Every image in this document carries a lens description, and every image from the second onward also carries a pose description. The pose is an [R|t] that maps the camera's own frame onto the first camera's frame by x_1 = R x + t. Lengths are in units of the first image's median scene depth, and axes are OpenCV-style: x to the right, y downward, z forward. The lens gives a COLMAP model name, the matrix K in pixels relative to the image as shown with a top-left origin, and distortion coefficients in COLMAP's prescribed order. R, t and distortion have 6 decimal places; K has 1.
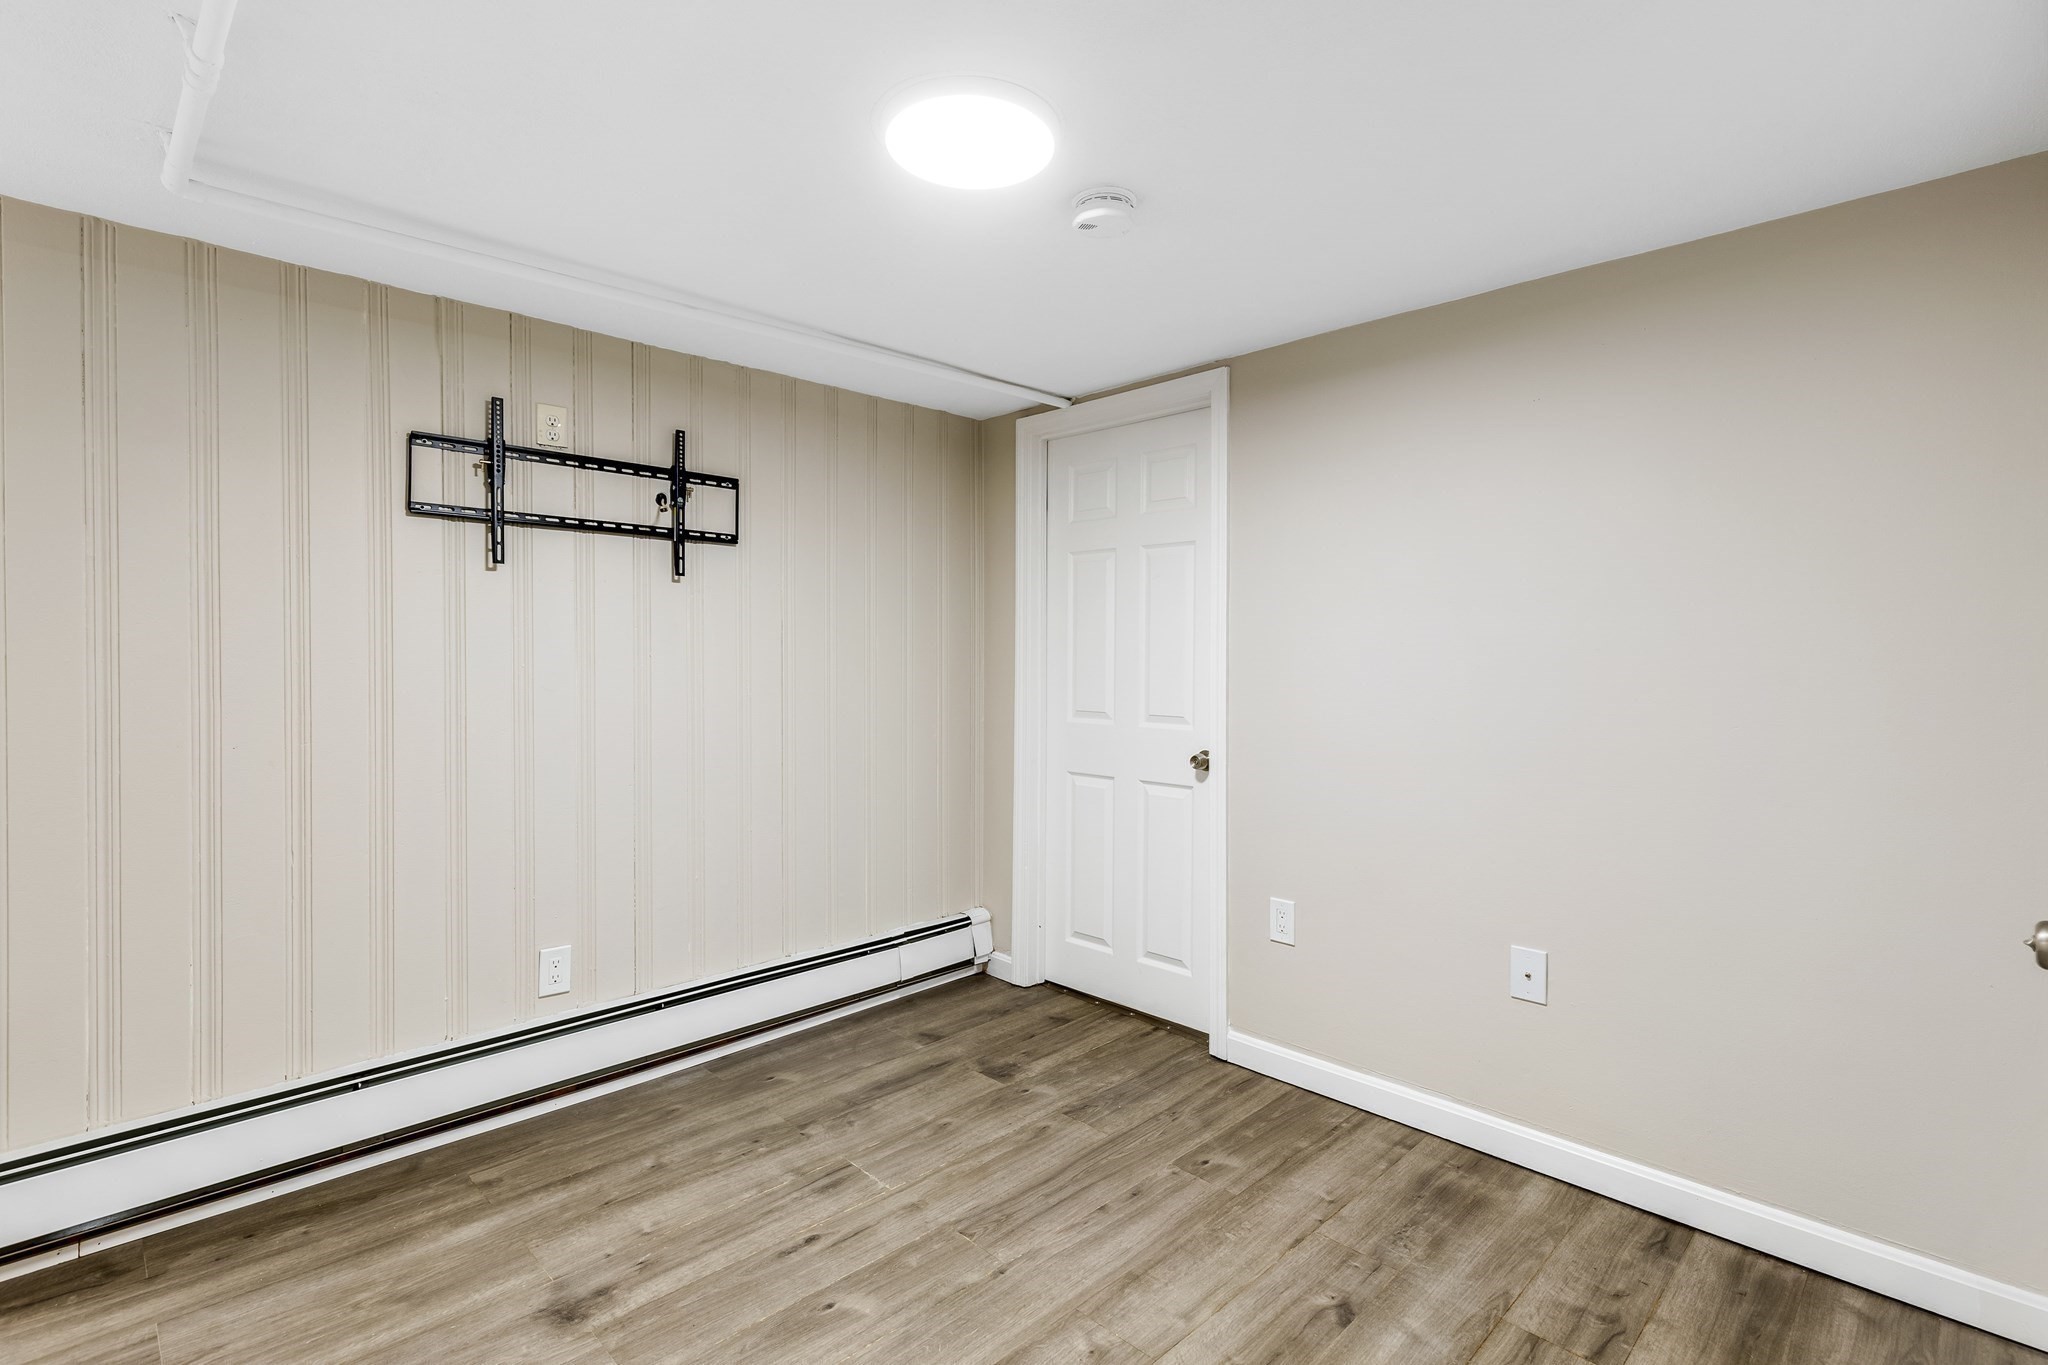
lens RADIAL K [[956.8, 0, 1020.0], [0, 956.8, 667.3], [0, 0, 1]] dist [0.005311, 0.001447]
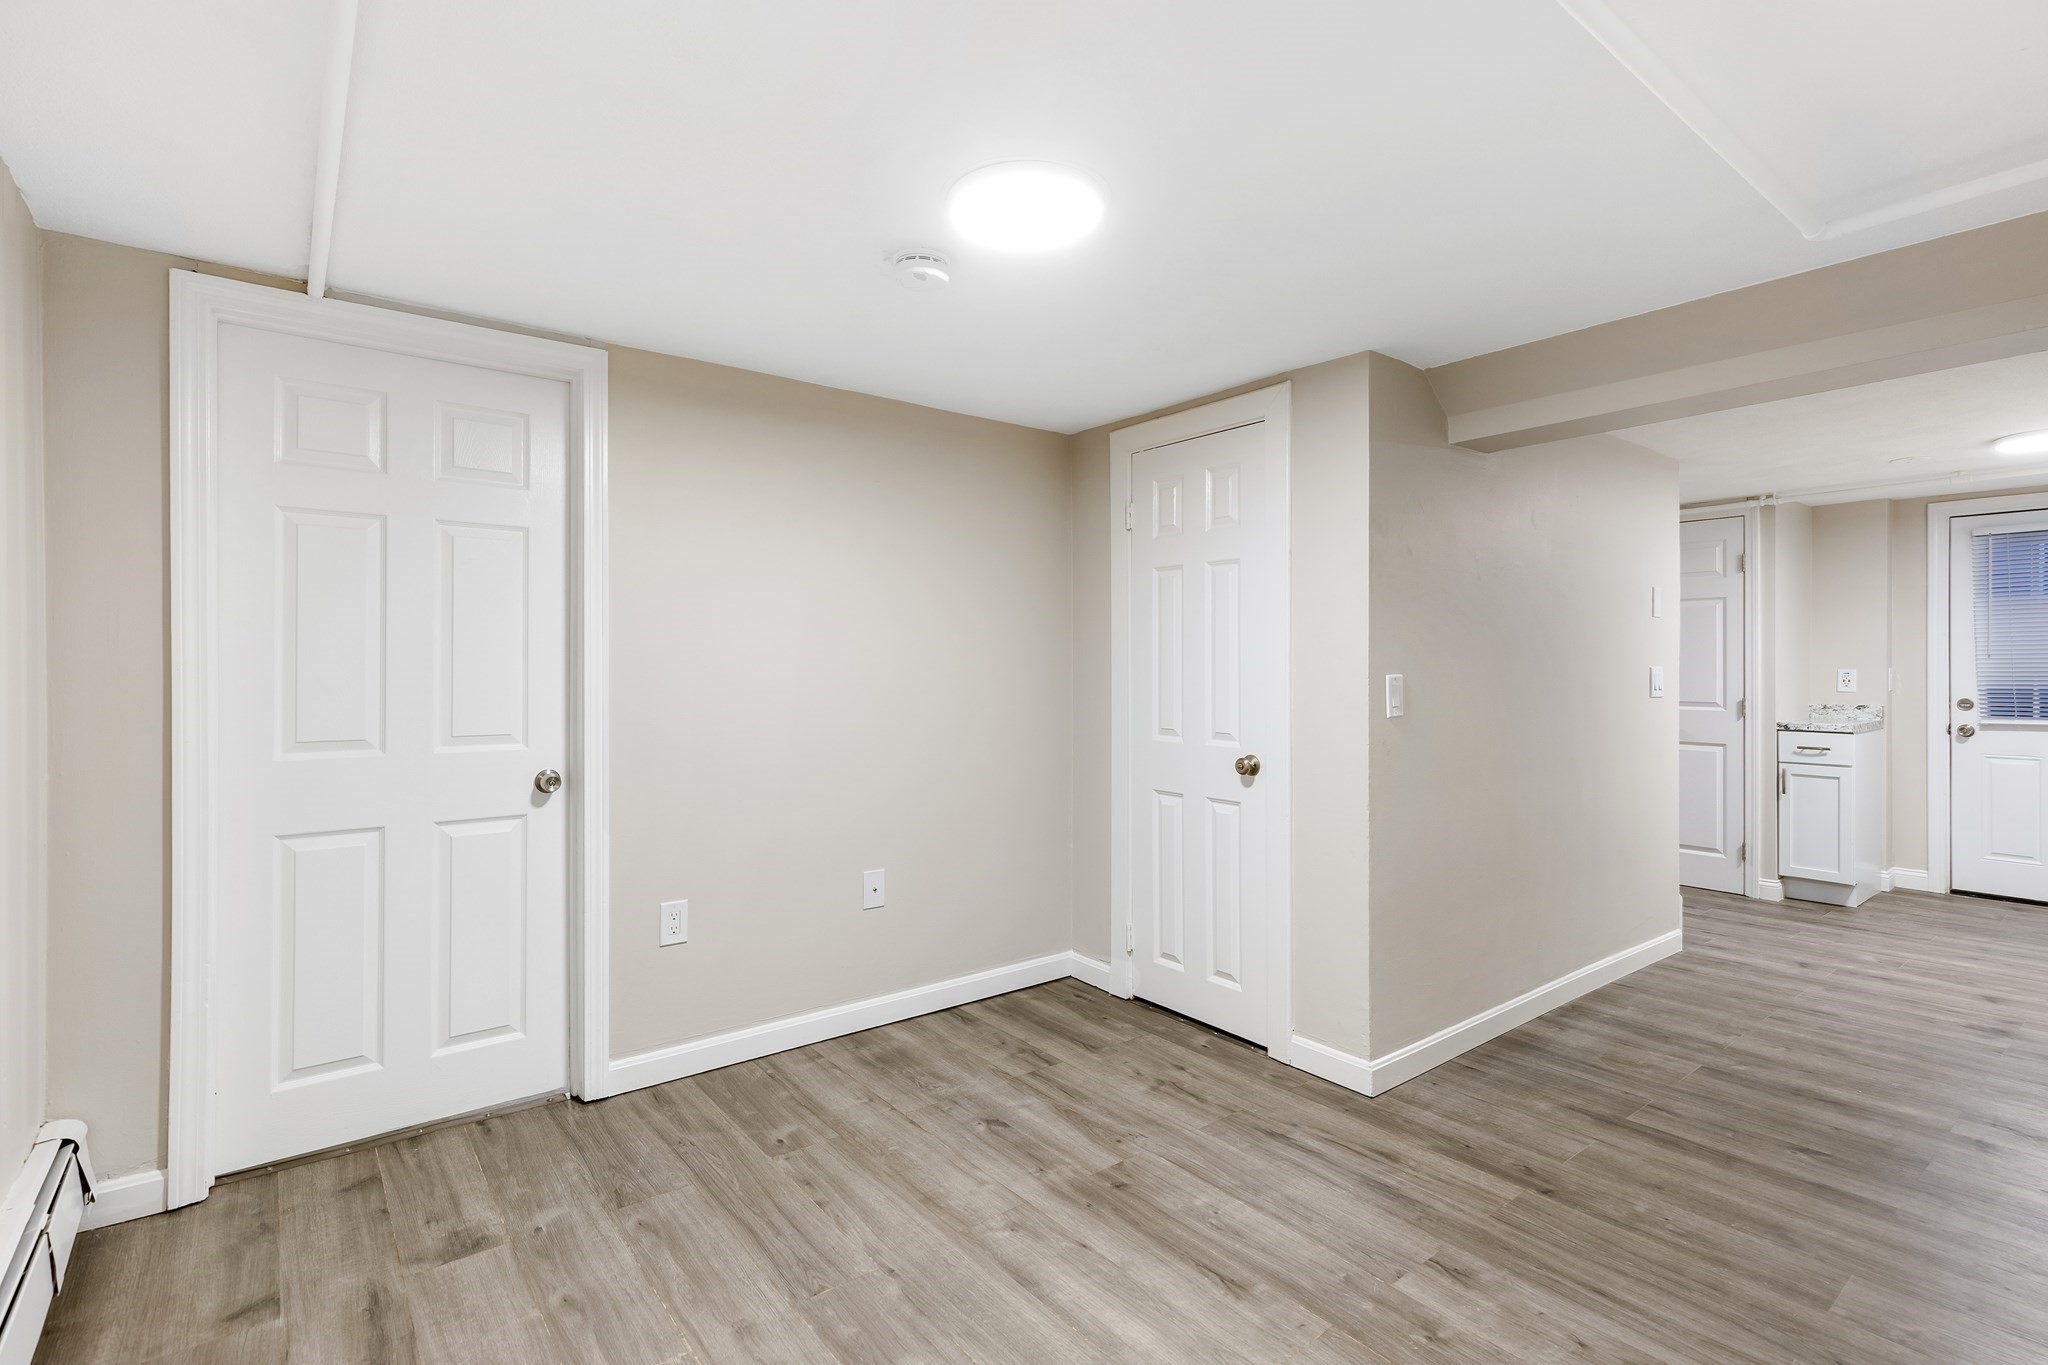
lens RADIAL K [[963.7, 0, 1031.9], [0, 963.7, 665.8], [0, 0, 1]] dist [0.008853, -0.001711]
pose [[0.106956, -0.004596, 0.994253, -0.783092], [0.003163, 0.999986, 0.004282, -0.013419], [-0.994259, 0.002687, 0.106969, 0.565820]]
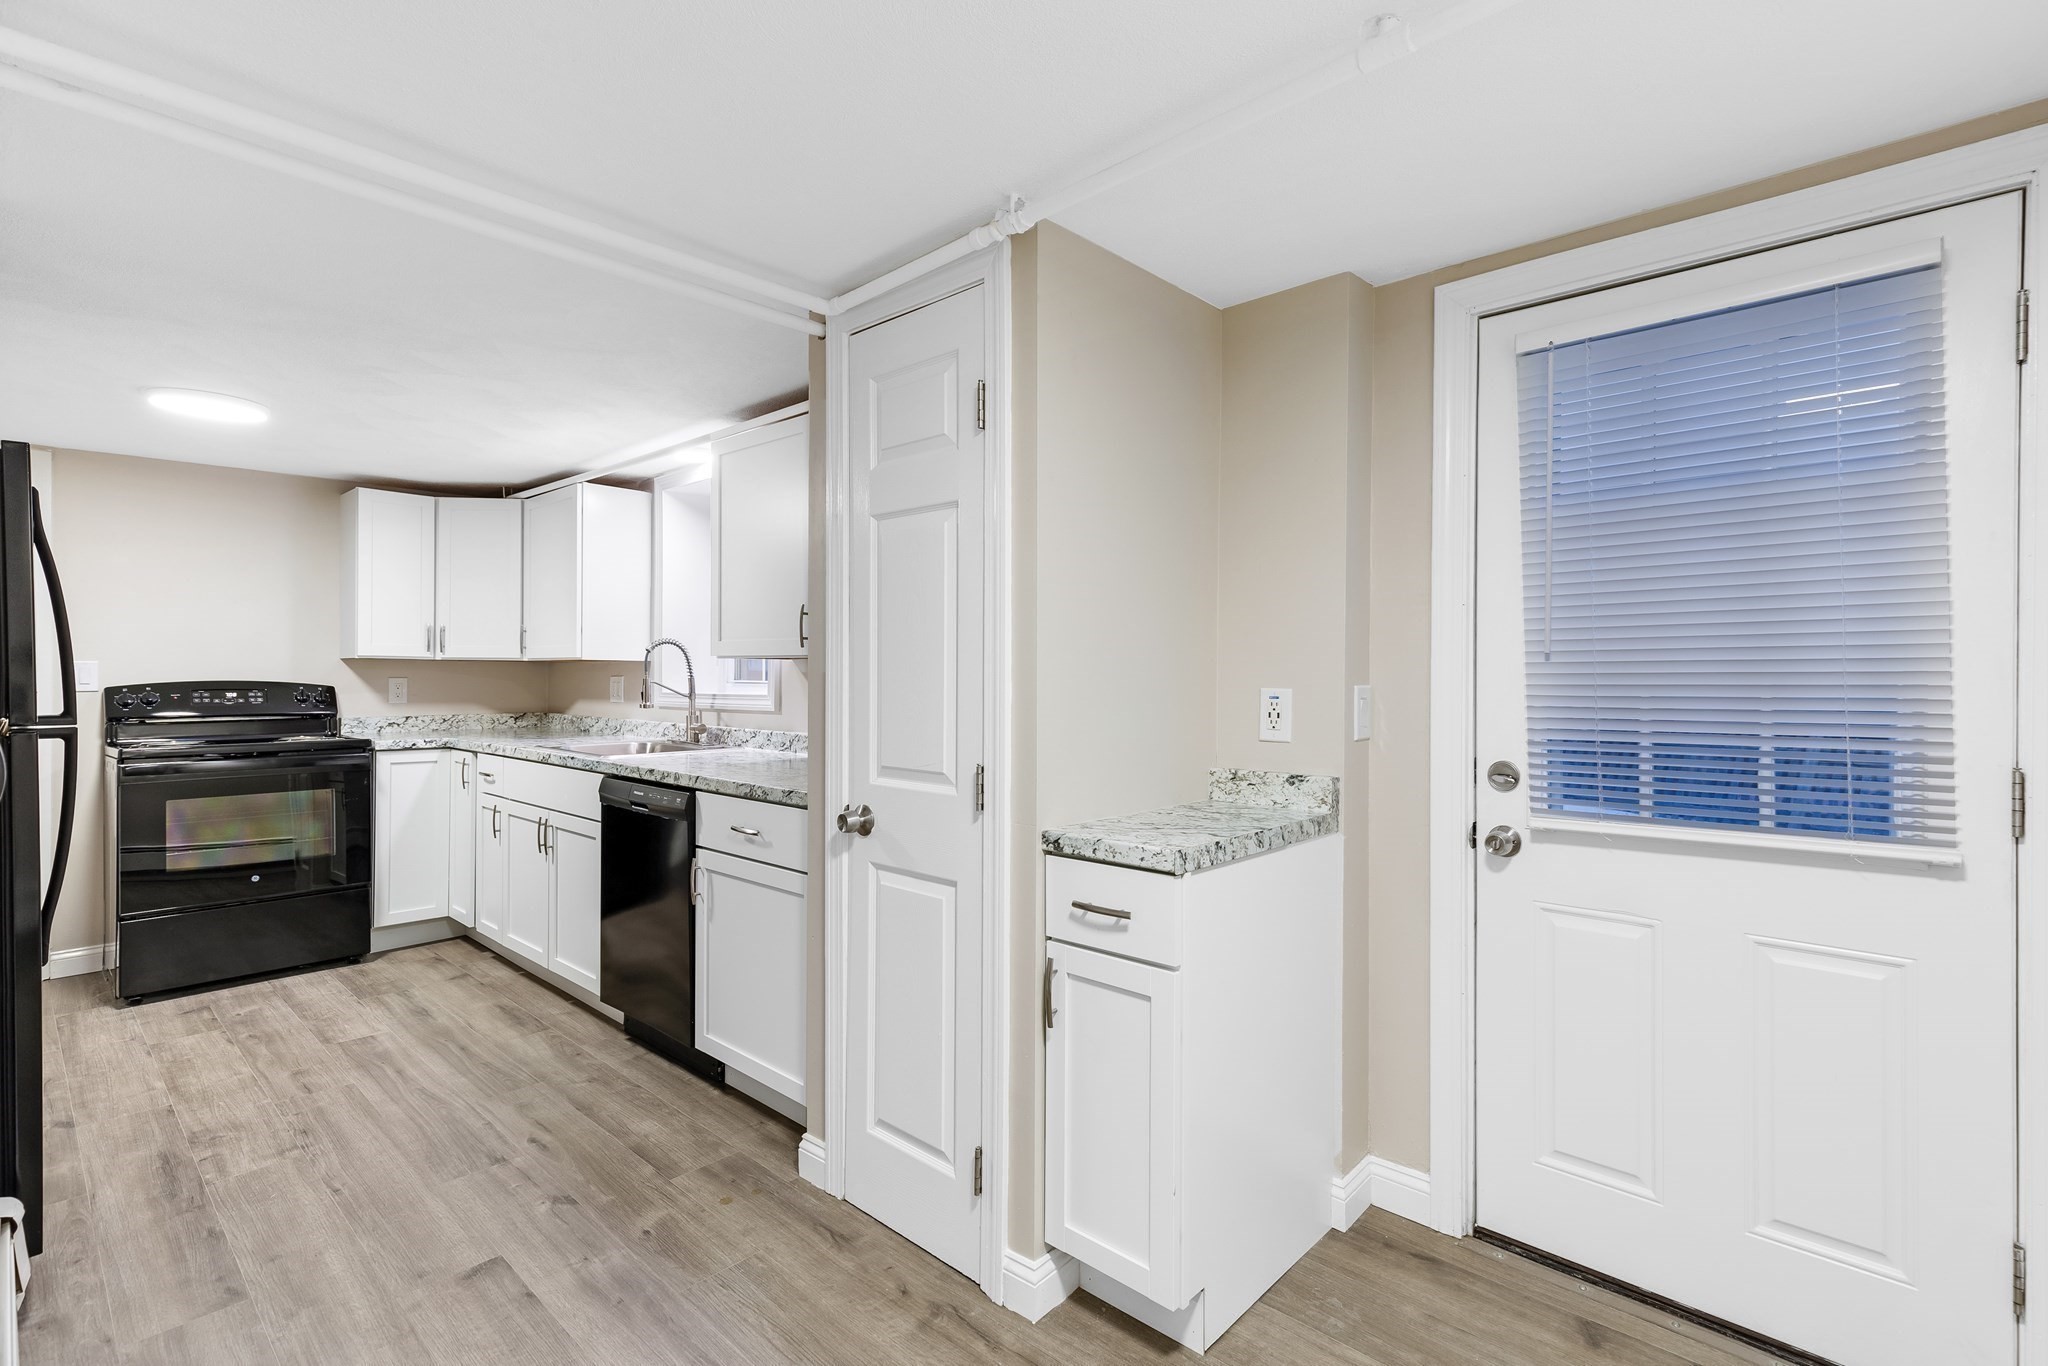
lens RADIAL K [[956.8, 0, 1031.2], [0, 956.8, 677.7], [0, 0, 1]] dist [0.005311, 0.001447]
pose [[-0.053238, -0.008810, 0.998543, 0.599885], [-0.000537, 0.999961, 0.008794, -0.007412], [-0.998582, -0.000068, -0.053241, -0.666190]]
